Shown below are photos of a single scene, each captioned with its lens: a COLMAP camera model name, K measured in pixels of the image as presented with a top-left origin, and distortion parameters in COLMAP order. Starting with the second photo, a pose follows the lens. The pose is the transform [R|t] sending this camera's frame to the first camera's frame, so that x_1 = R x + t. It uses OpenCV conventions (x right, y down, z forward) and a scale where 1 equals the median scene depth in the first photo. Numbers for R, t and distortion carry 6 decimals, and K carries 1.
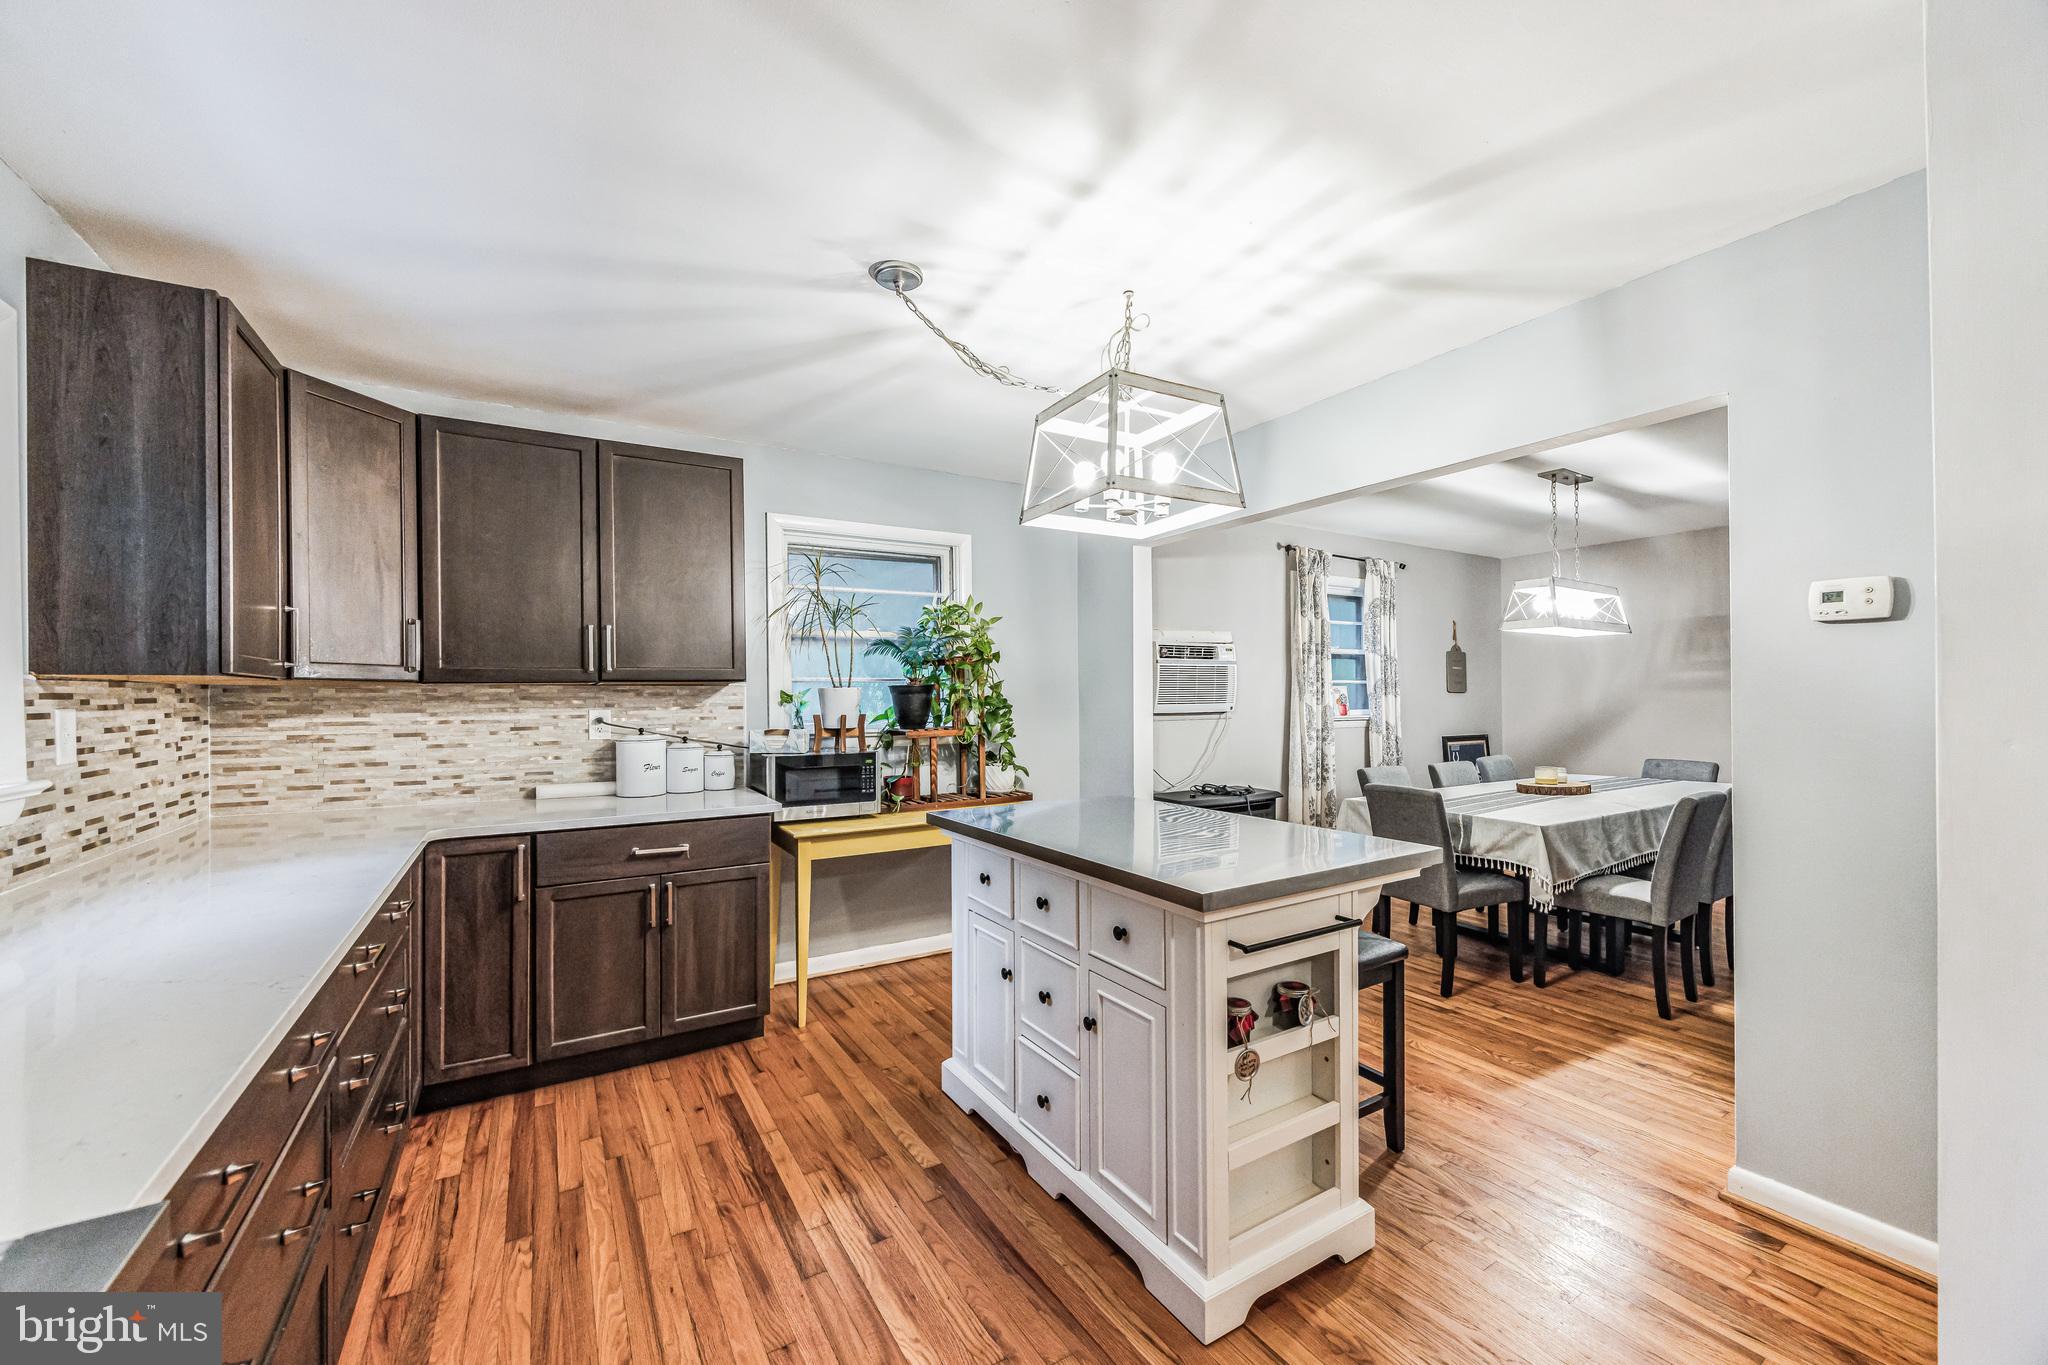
lens RADIAL K [[794.2, 0, 1020.6], [0, 794.2, 690.0], [0, 0, 1]] dist [0.001242, -0.000052]
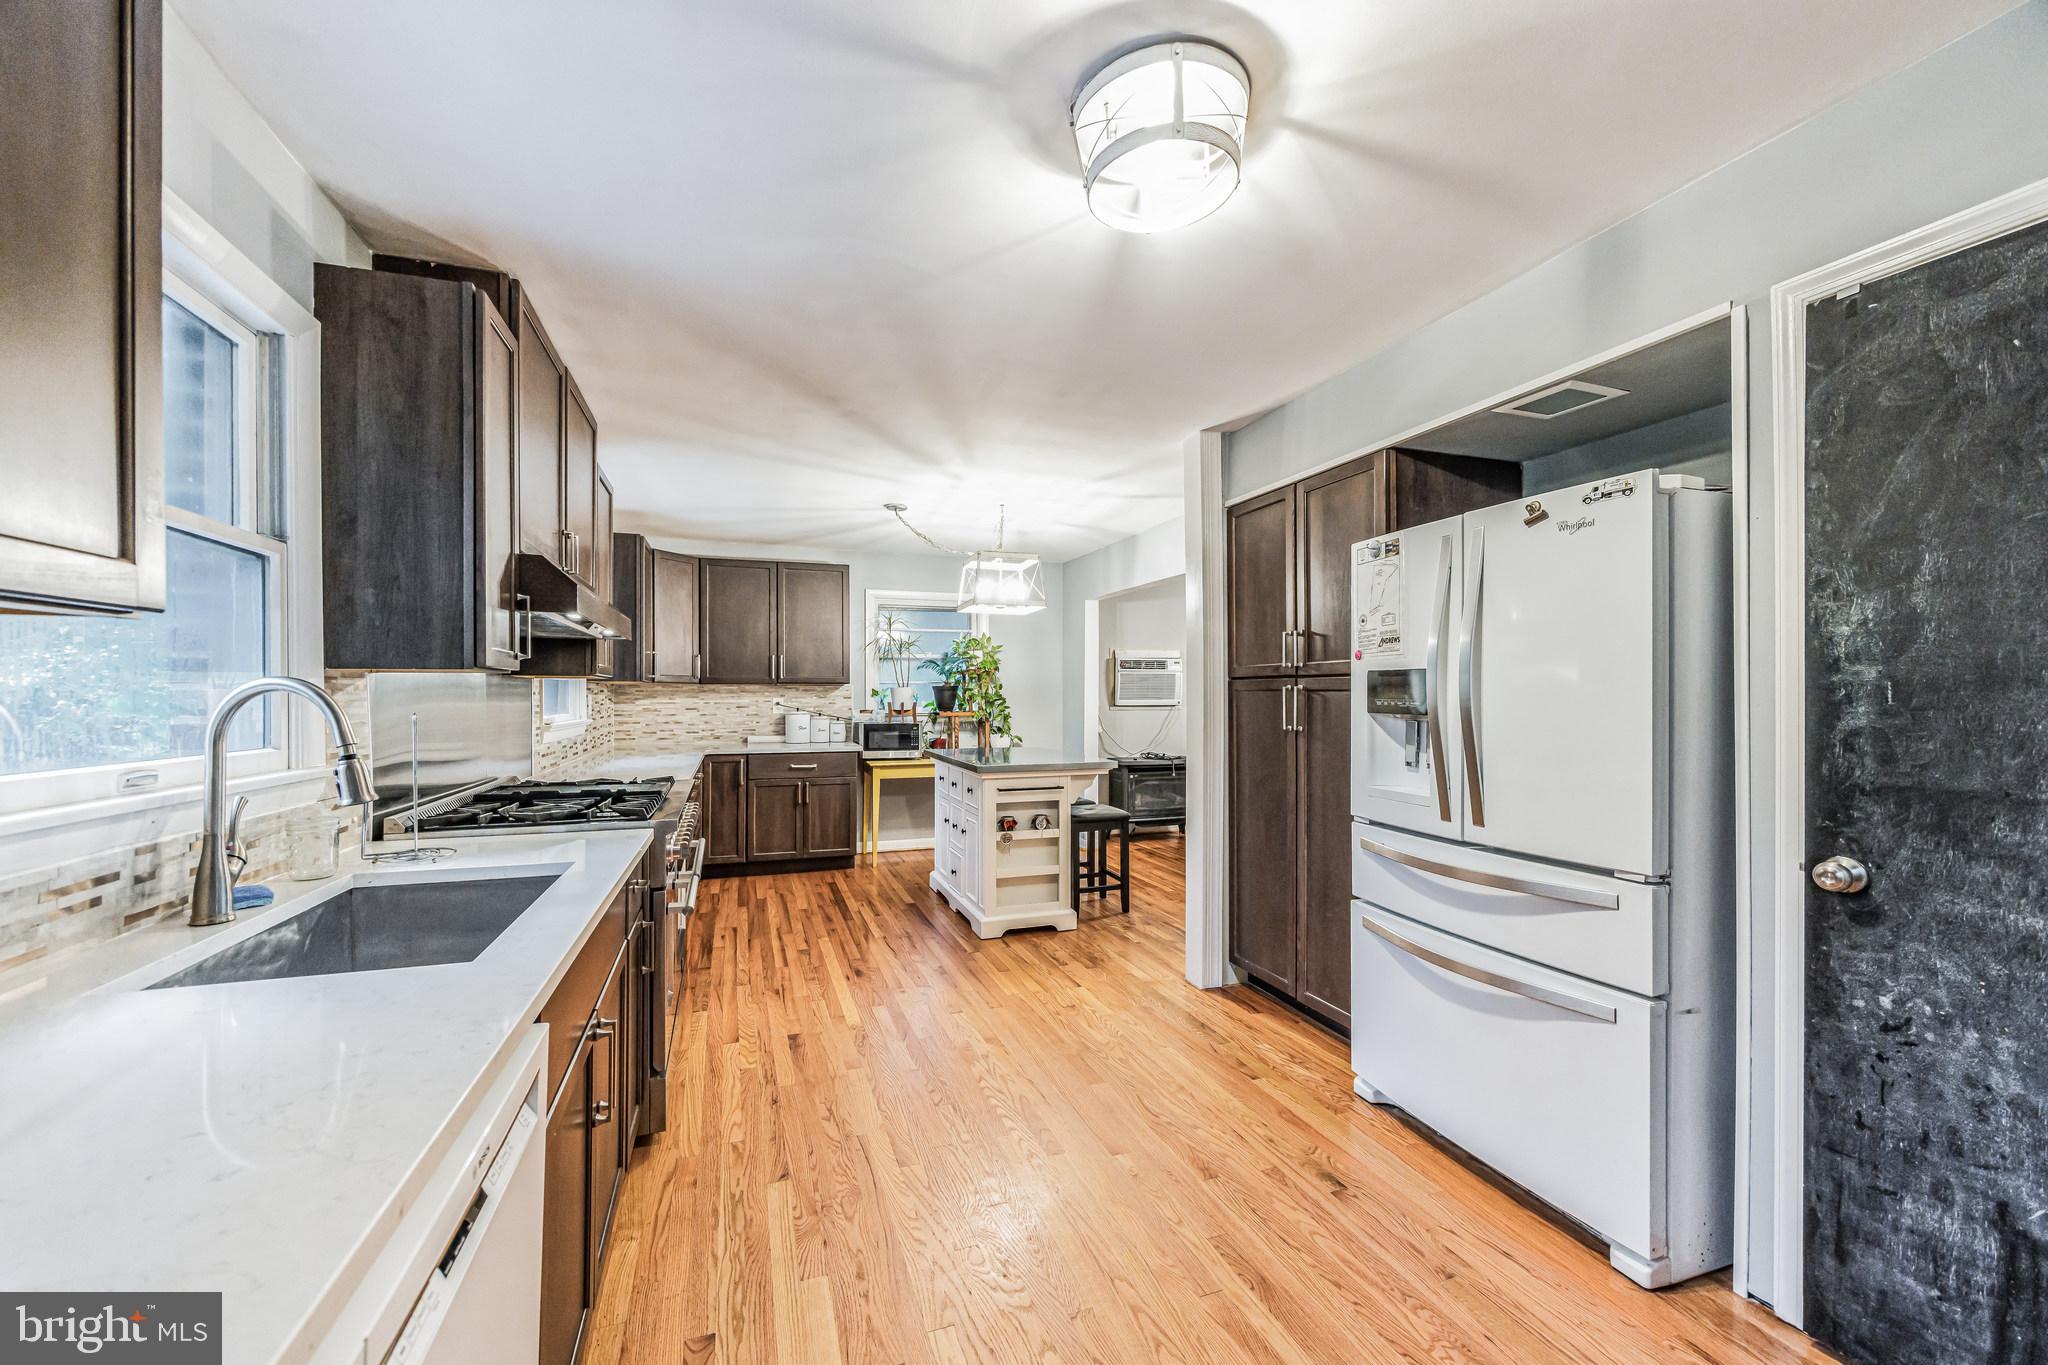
lens RADIAL K [[794.2, 0, 1023.0], [0, 794.2, 686.4], [0, 0, 1]] dist [0.001242, -0.000052]
pose [[0.979467, 0.007119, -0.201481, 0.446064], [-0.007576, 0.999970, -0.001499, -0.004544], [0.201464, 0.002995, 0.979491, -0.776320]]
